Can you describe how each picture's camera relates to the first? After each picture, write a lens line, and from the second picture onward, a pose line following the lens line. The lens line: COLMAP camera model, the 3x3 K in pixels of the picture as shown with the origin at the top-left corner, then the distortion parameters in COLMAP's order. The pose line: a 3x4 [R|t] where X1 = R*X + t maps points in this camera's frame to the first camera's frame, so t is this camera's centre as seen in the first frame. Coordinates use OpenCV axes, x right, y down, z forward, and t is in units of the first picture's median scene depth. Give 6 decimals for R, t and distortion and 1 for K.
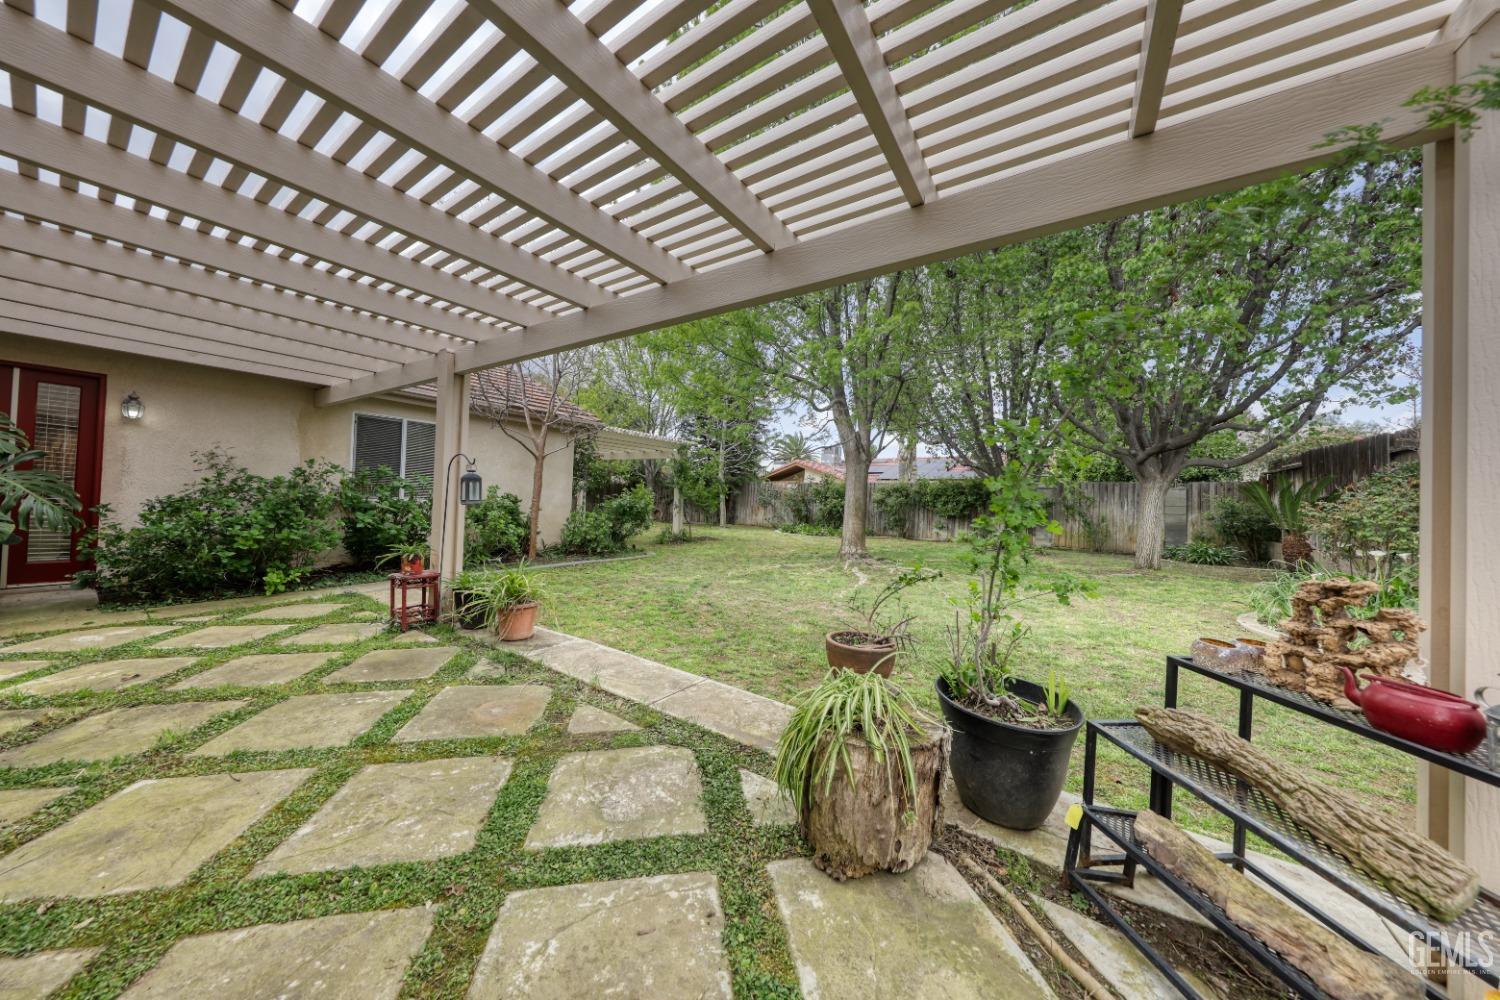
lens RADIAL K [[472.4, 0, 746.2], [0, 472.4, 490.8], [0, 0, 1]] dist [0.000326, -0.000143]
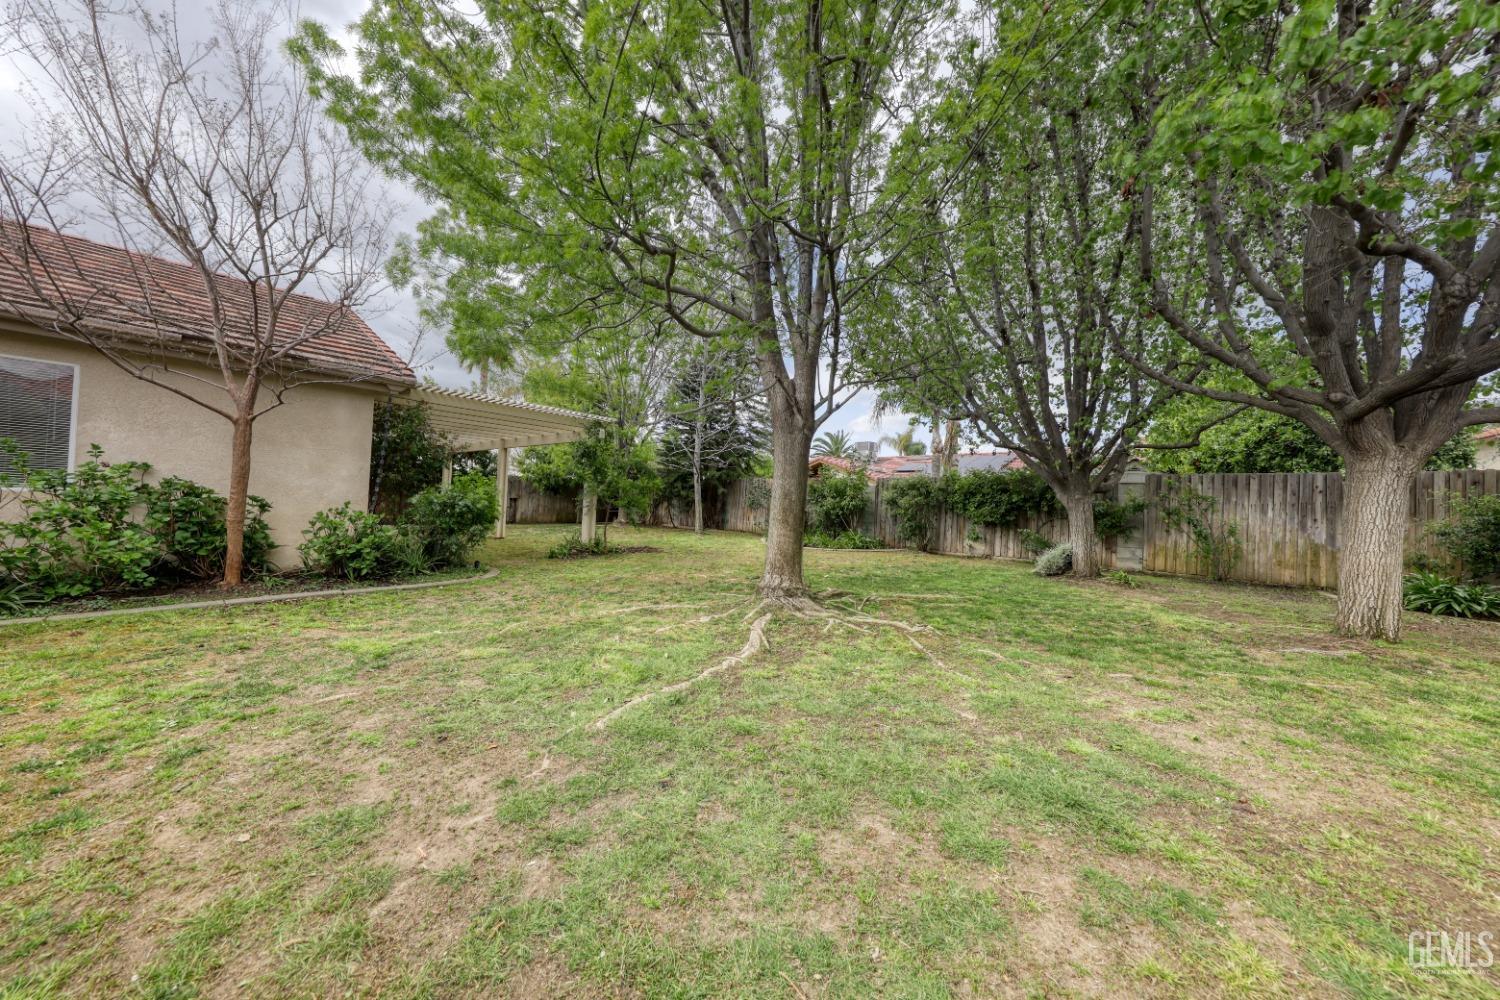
lens RADIAL K [[472.4, 0, 746.2], [0, 472.4, 490.8], [0, 0, 1]] dist [0.000326, -0.000143]
pose [[0.993536, 0.003184, -0.113476, 0.171632], [-0.003932, 0.999972, -0.006373, 0.012626], [0.113452, 0.006778, 0.993520, 0.283638]]
